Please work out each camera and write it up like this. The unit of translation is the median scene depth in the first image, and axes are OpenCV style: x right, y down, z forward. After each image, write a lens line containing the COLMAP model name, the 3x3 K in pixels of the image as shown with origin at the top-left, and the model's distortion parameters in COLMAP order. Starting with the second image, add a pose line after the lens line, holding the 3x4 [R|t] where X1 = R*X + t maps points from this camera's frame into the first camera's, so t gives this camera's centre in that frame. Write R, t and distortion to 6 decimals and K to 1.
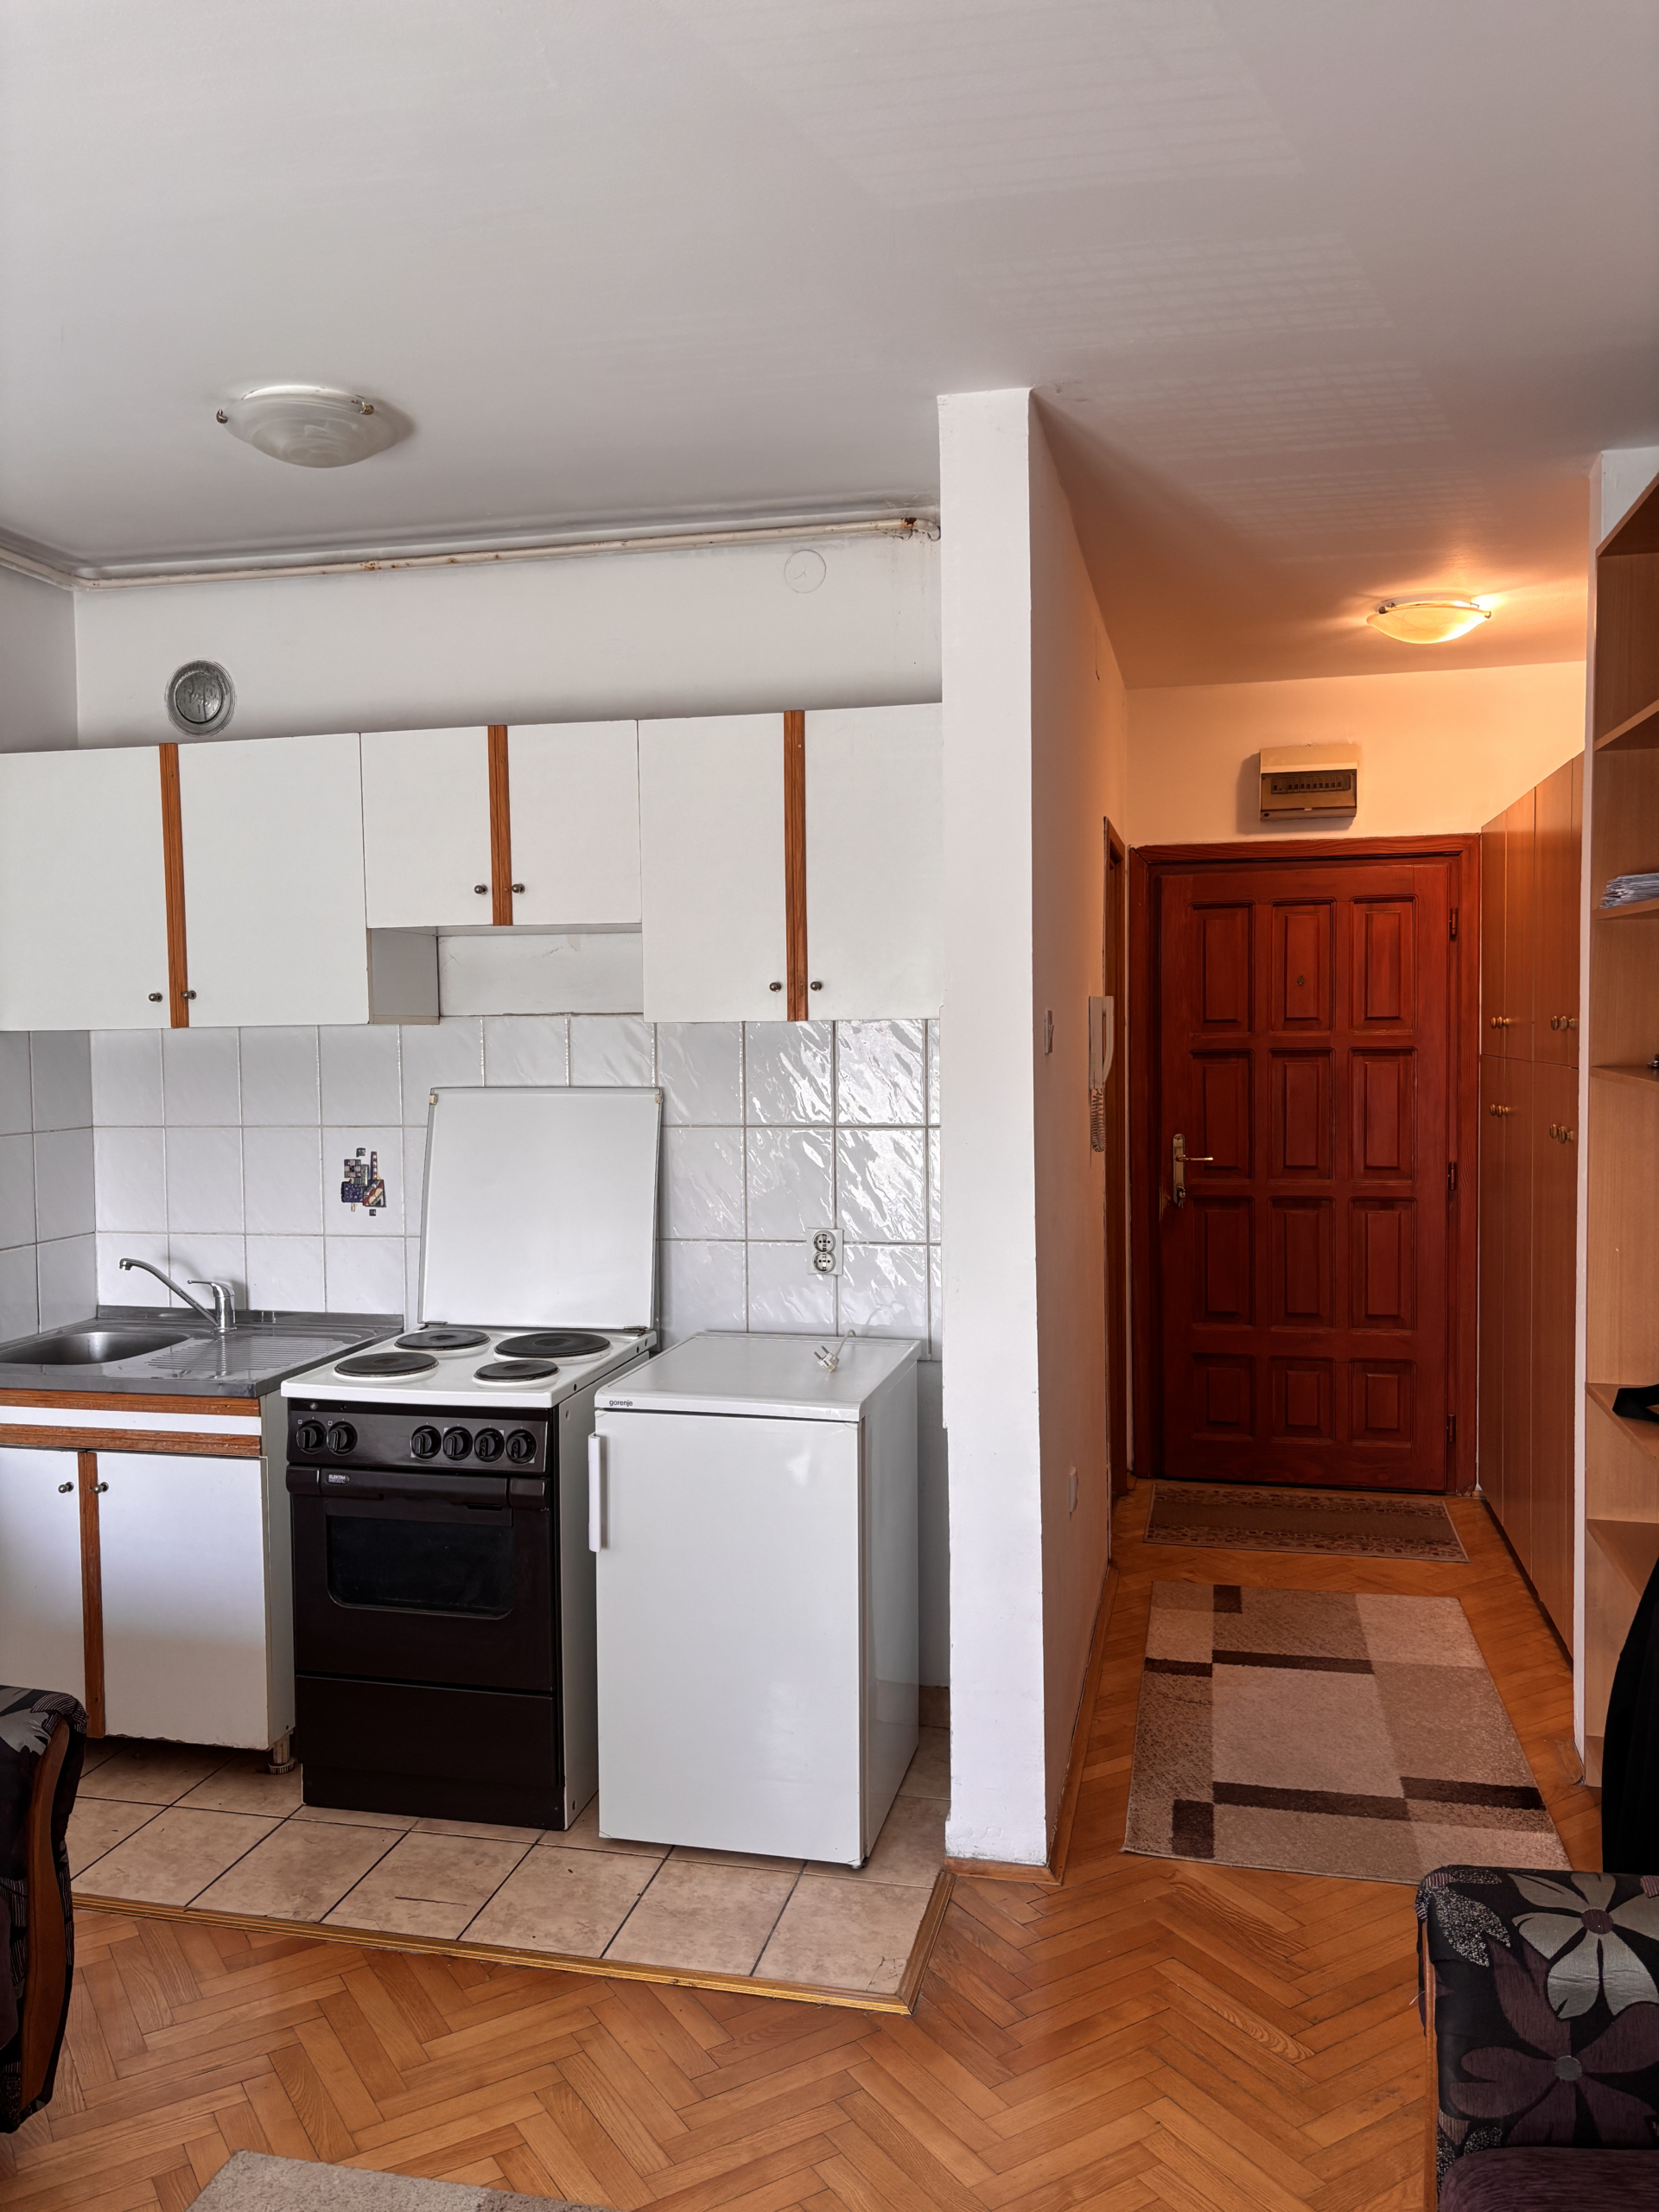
lens RADIAL K [[1661.7, 0, 829.5], [0, 1661.7, 1106.0], [0, 0, 1]] dist [0.051564, -0.054715]
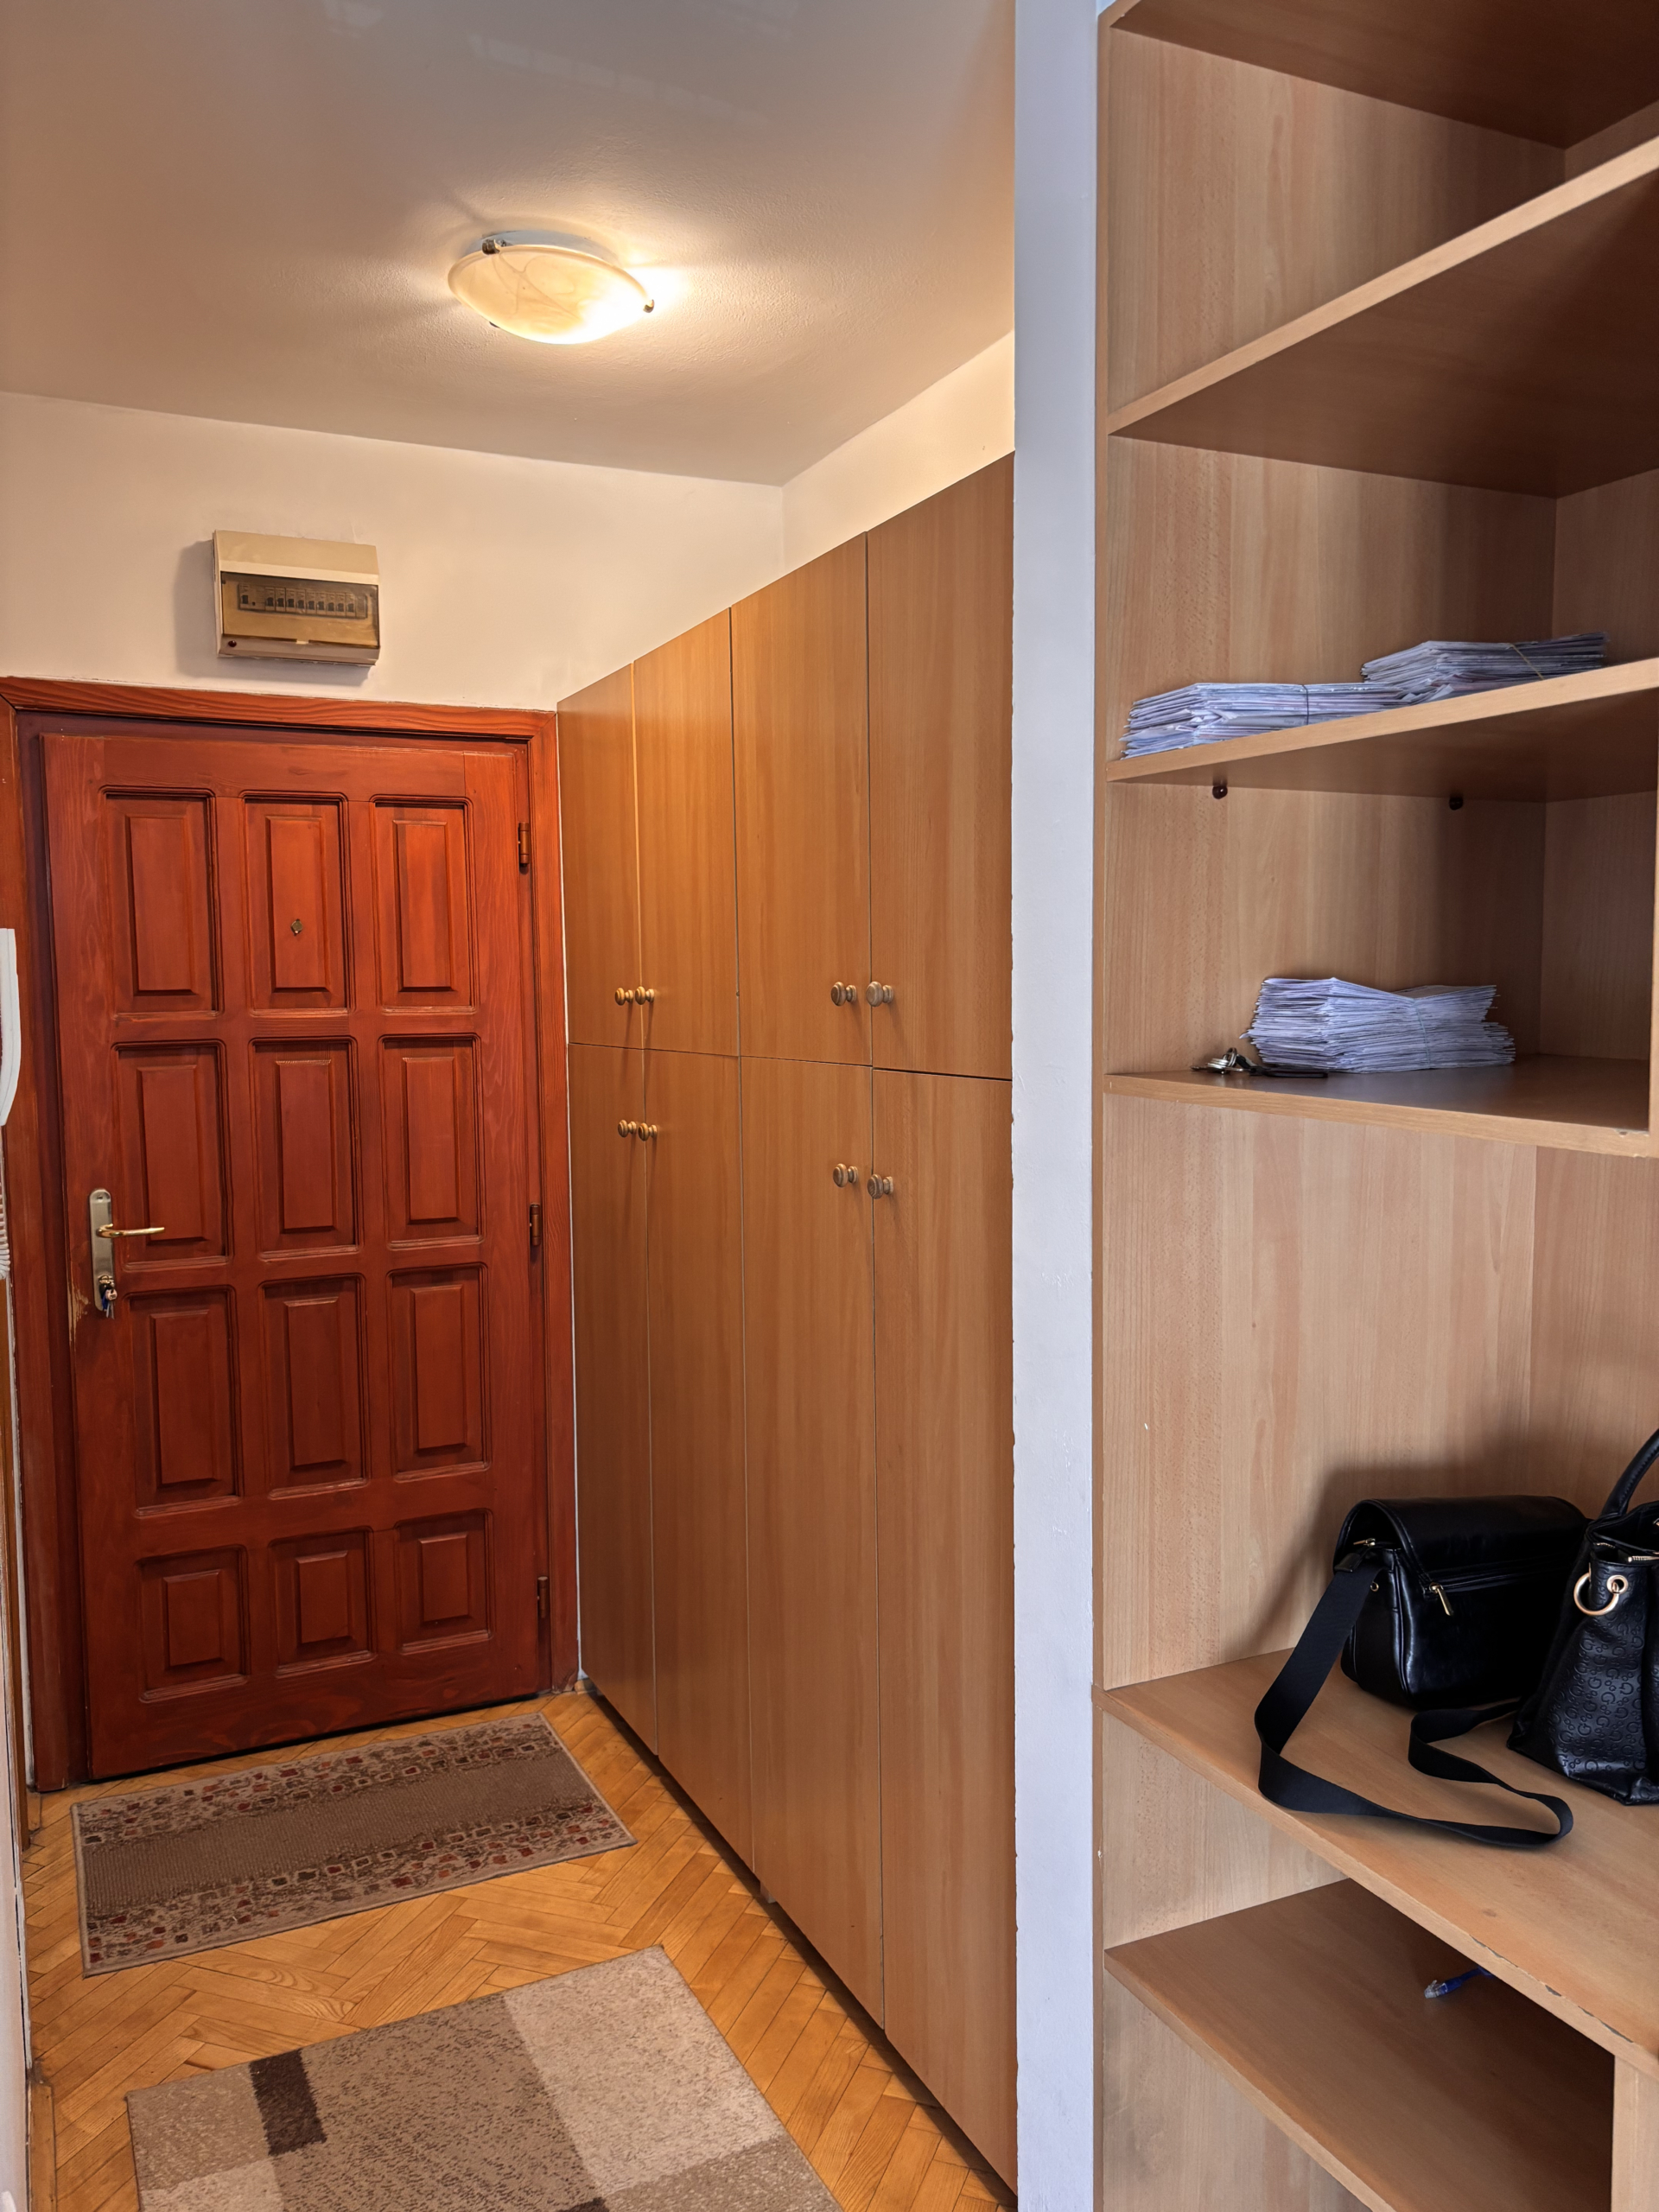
lens RADIAL K [[1684.9, 0, 820.6], [0, 1684.9, 1112.7], [0, 0, 1]] dist [0.048183, -0.061038]
pose [[0.781720, -0.043630, 0.622101, 0.060284], [0.034482, 0.999048, 0.026737, -0.023965], [-0.622675, 0.000550, 0.782480, 0.556675]]
